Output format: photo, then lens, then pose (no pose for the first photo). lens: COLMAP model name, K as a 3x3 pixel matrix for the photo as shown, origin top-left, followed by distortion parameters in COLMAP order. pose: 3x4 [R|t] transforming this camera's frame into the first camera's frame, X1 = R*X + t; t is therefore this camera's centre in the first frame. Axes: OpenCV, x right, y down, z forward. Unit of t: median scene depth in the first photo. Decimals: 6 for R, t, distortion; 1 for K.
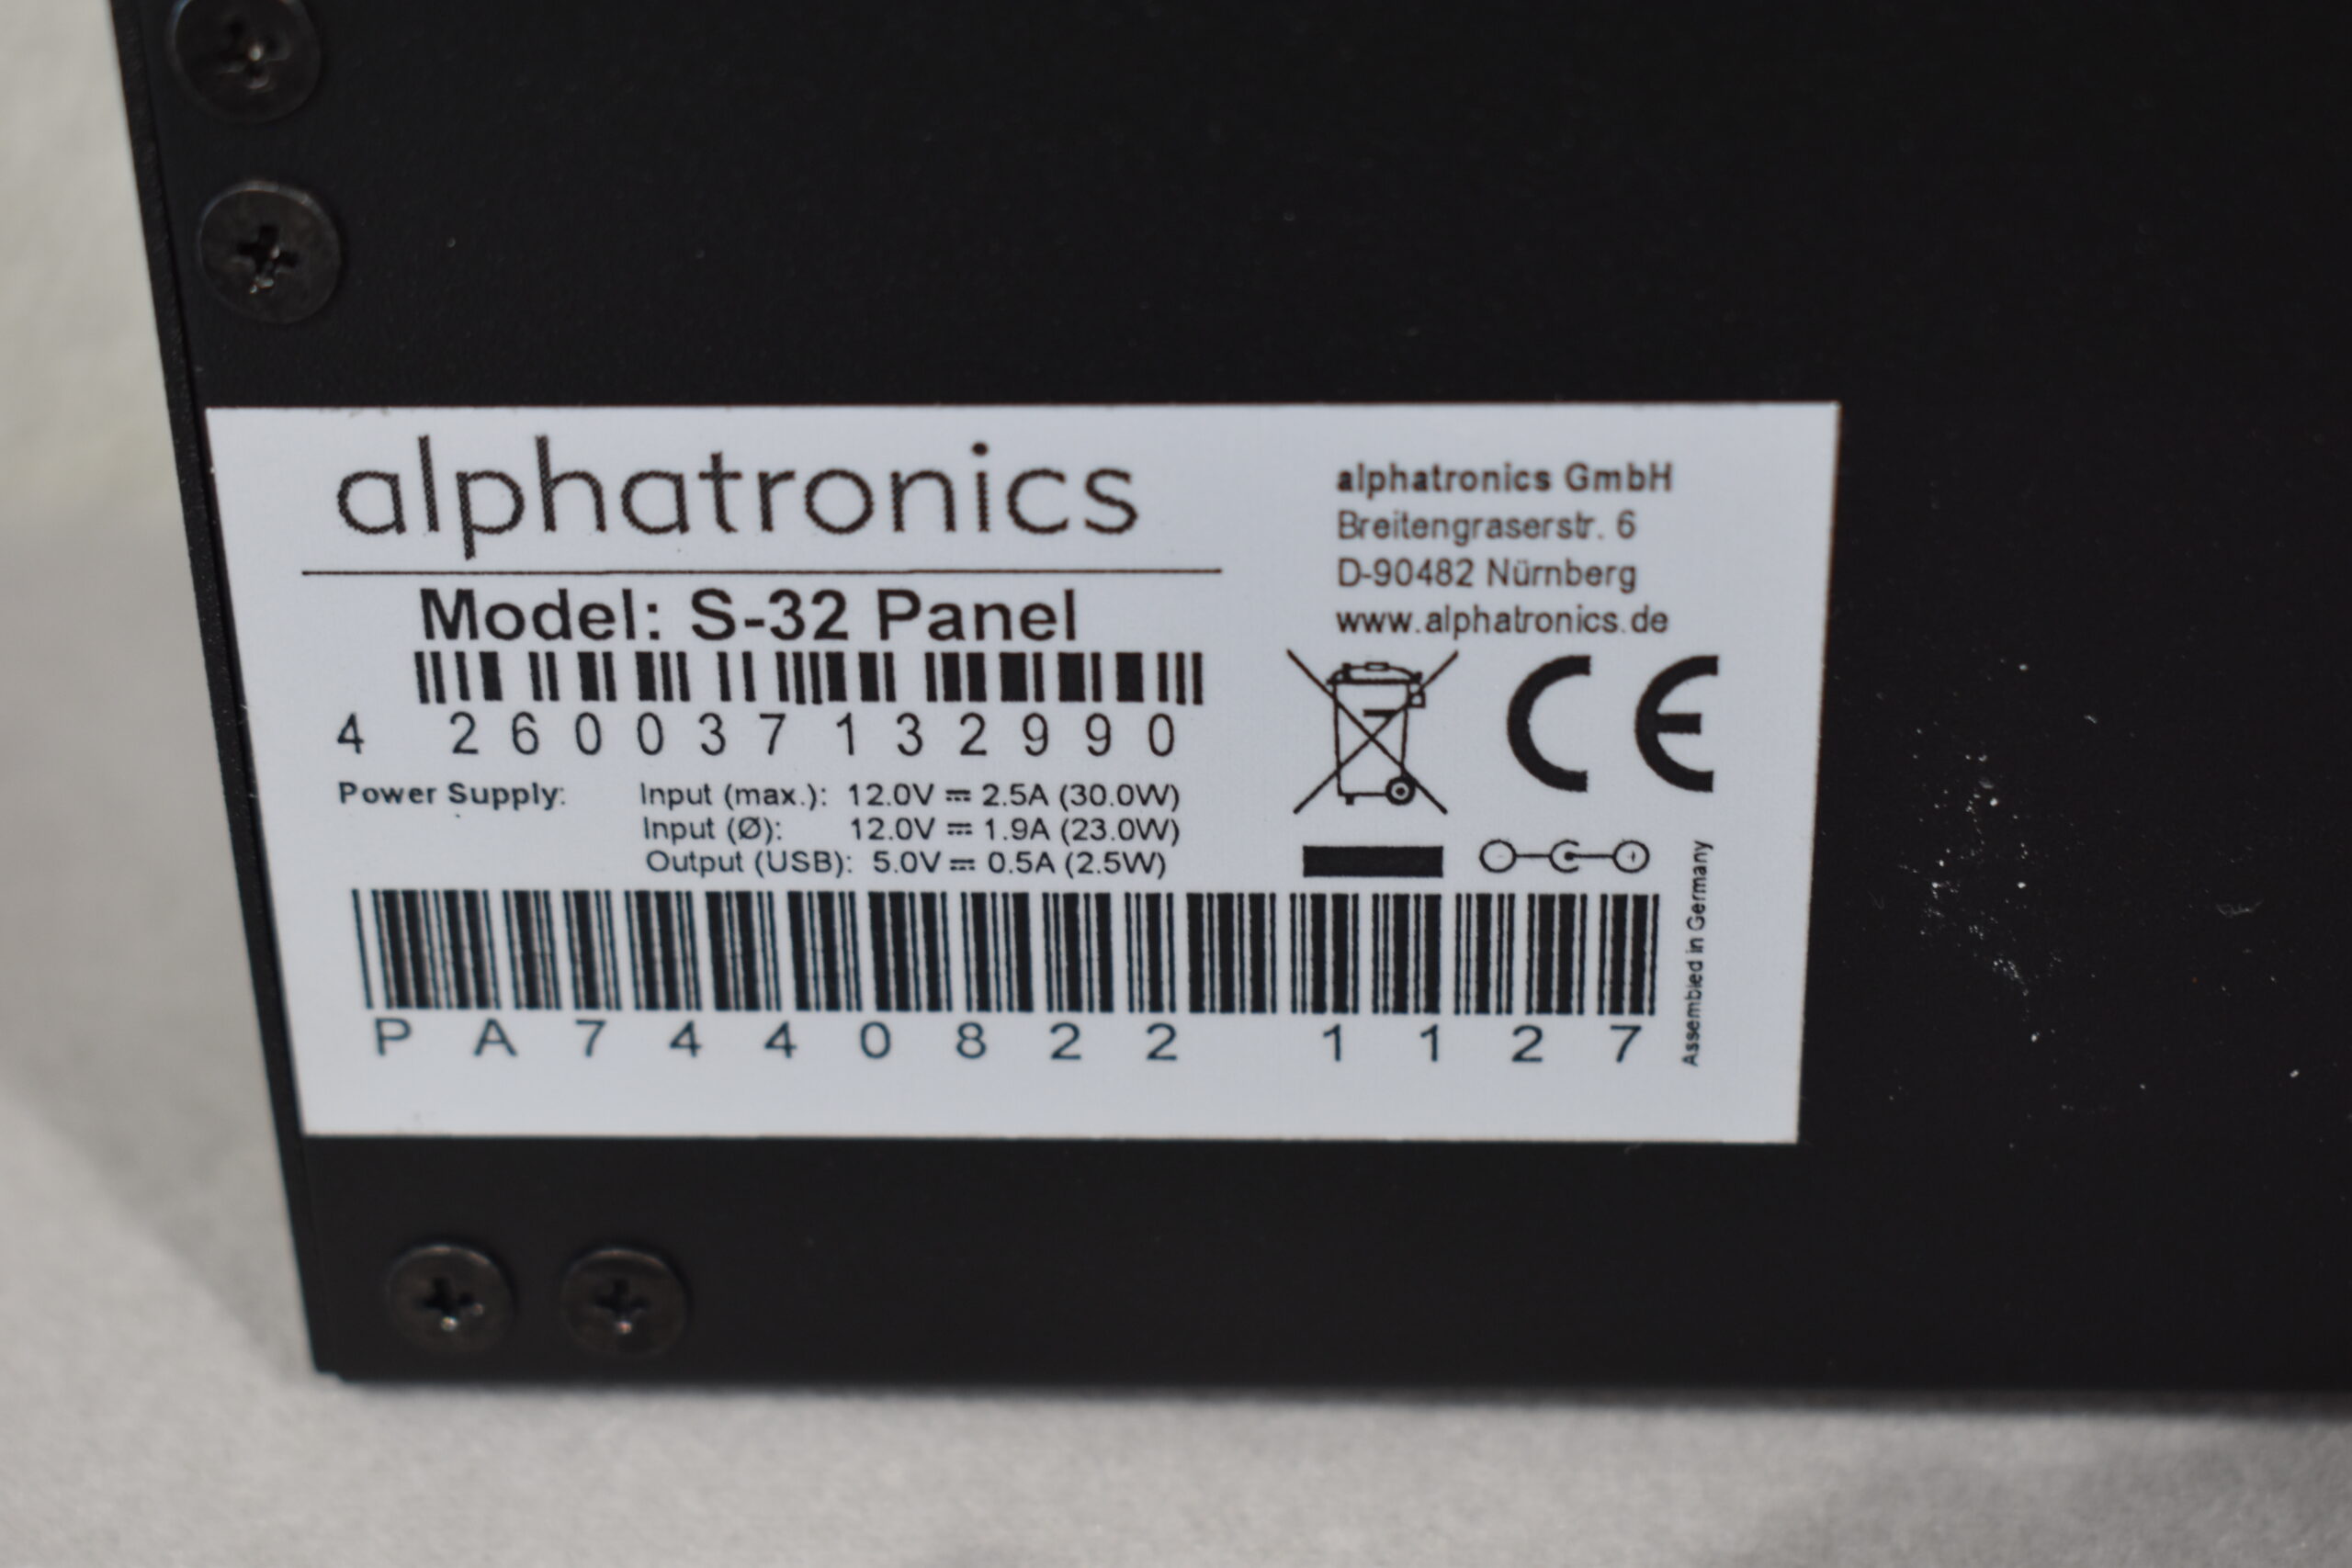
lens RADIAL K [[3895.3, 0, 1178.2], [0, 3895.3, 784.1], [0, 0, 1]] dist [-0.018361, 0.000000]
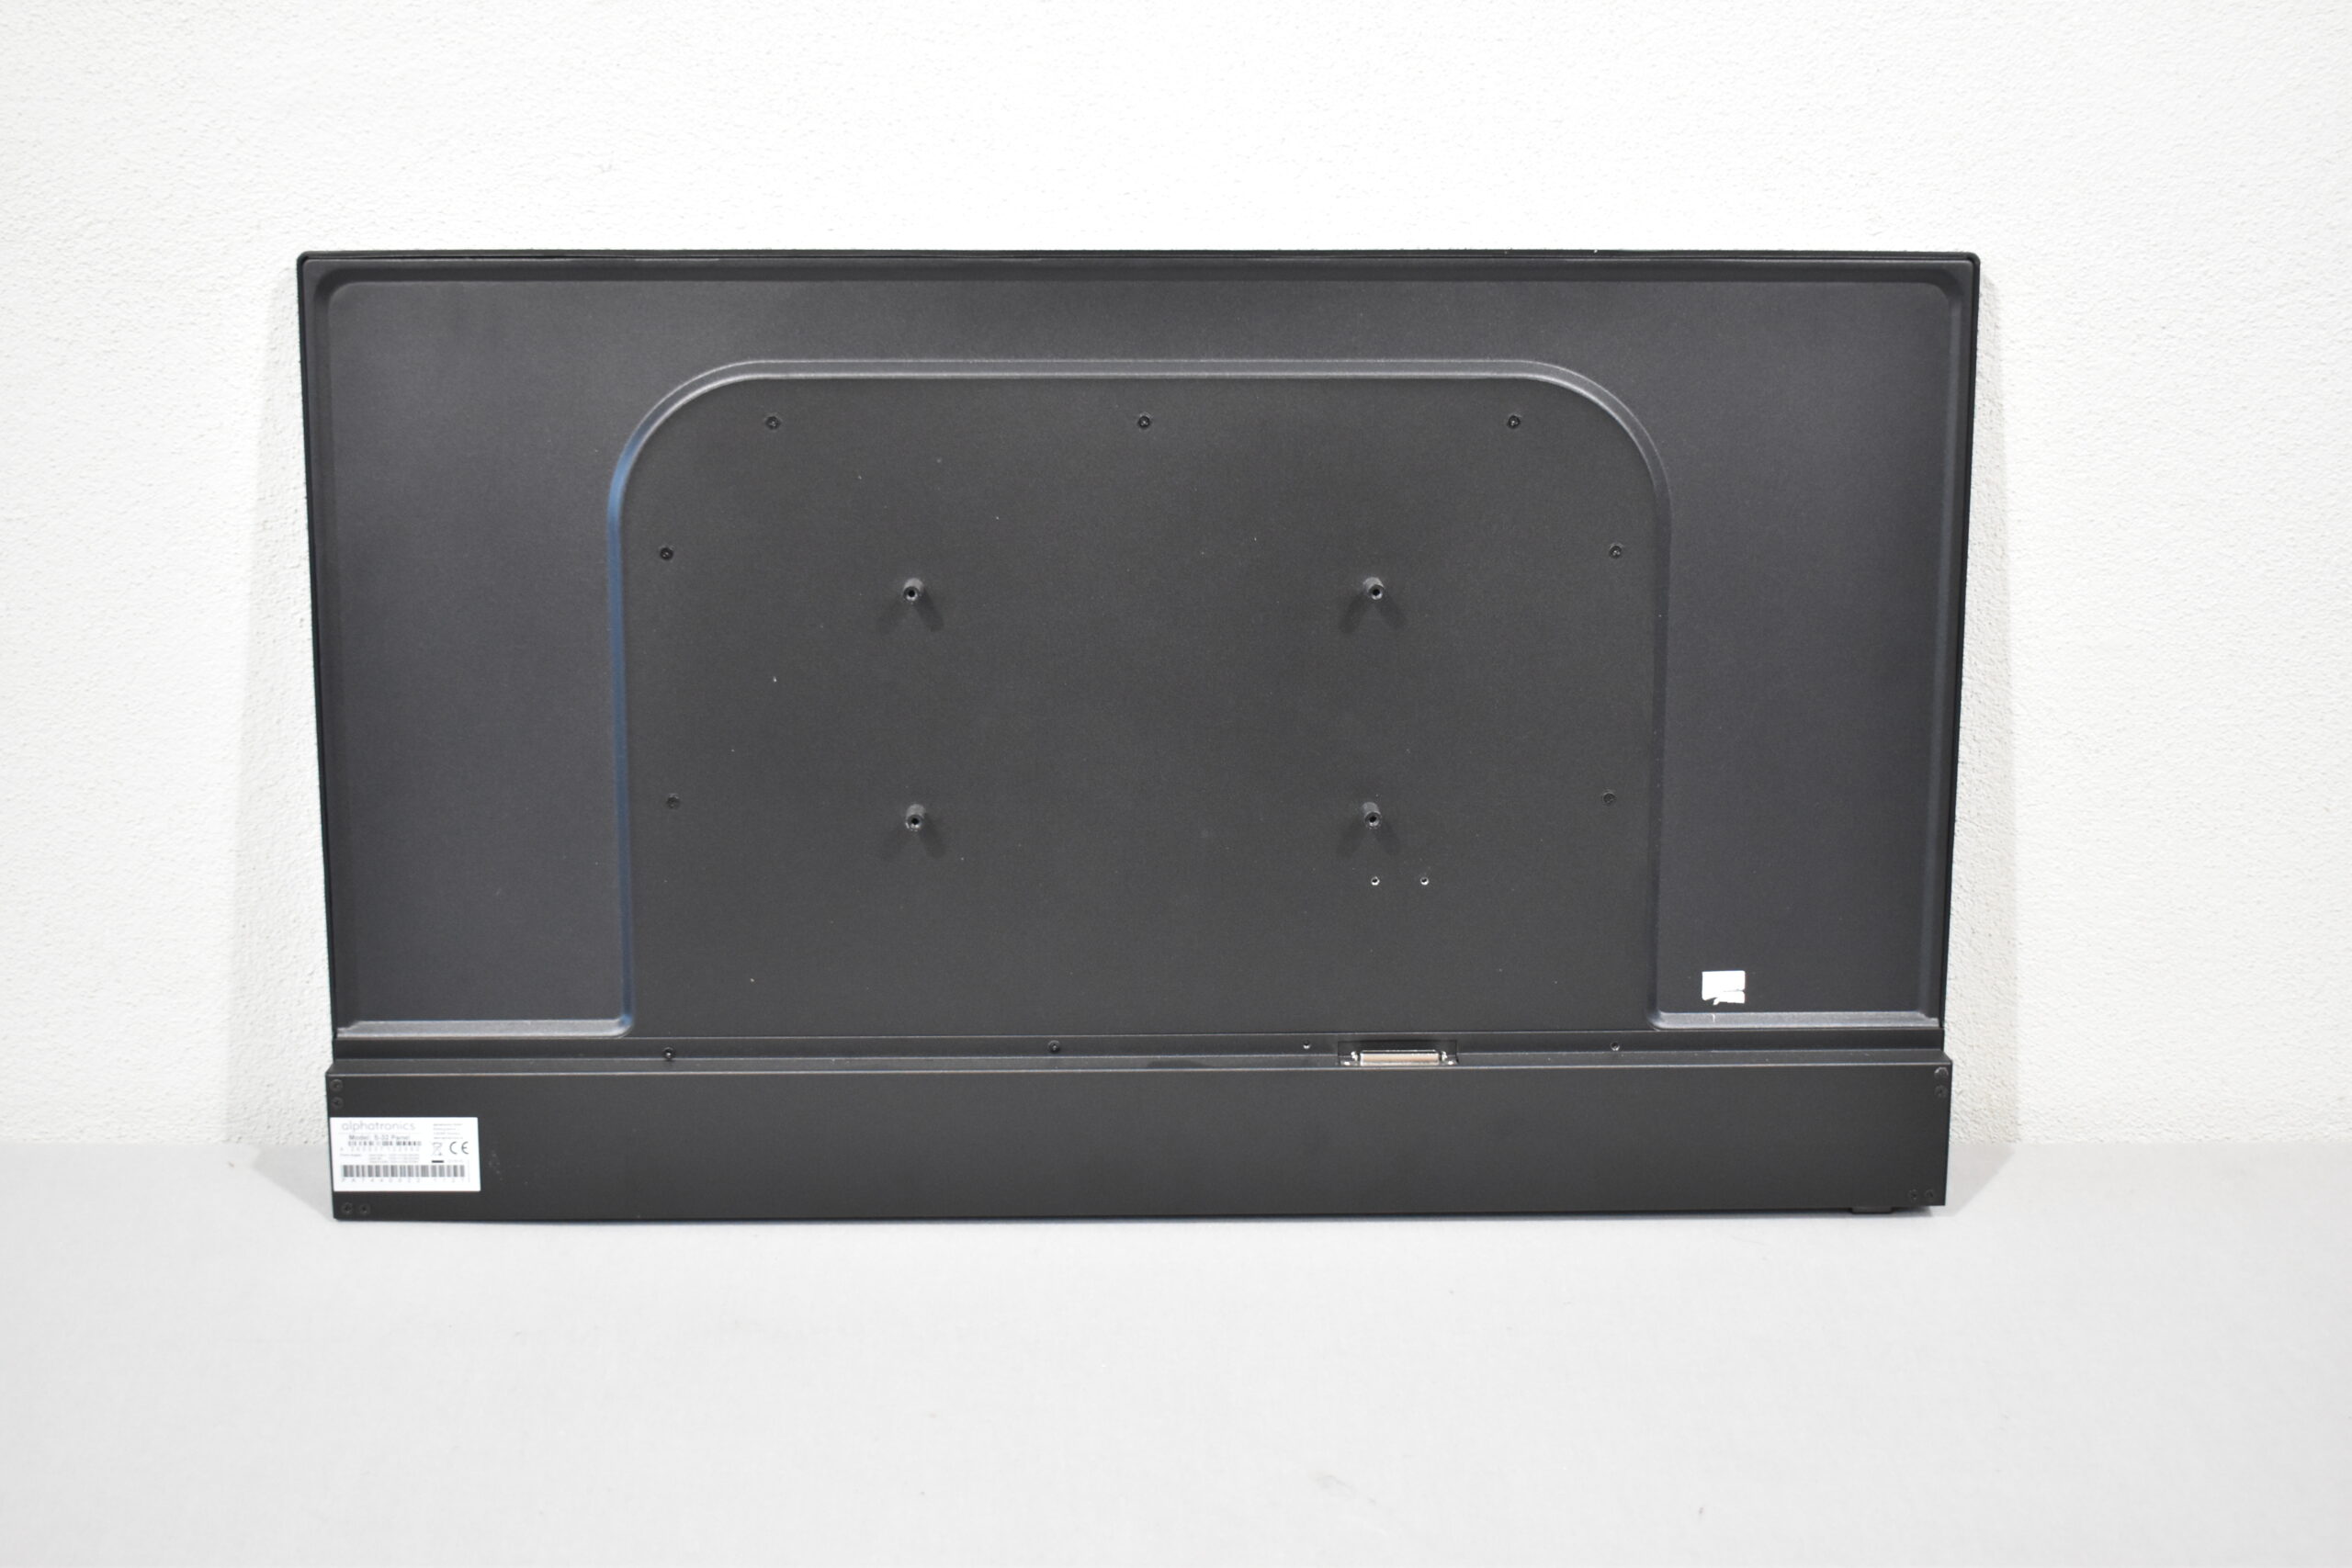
lens RADIAL K [[3296.0, 0, 1158.4], [0, 3296.0, 794.5], [0, 0, 1]] dist [-0.040915, 0.000000]
pose [[0.998743, 0.010983, 0.048915, 1.555012], [0.000905, 0.971596, -0.236645, 1.164345], [-0.050124, 0.236391, 0.970364, -7.996634]]
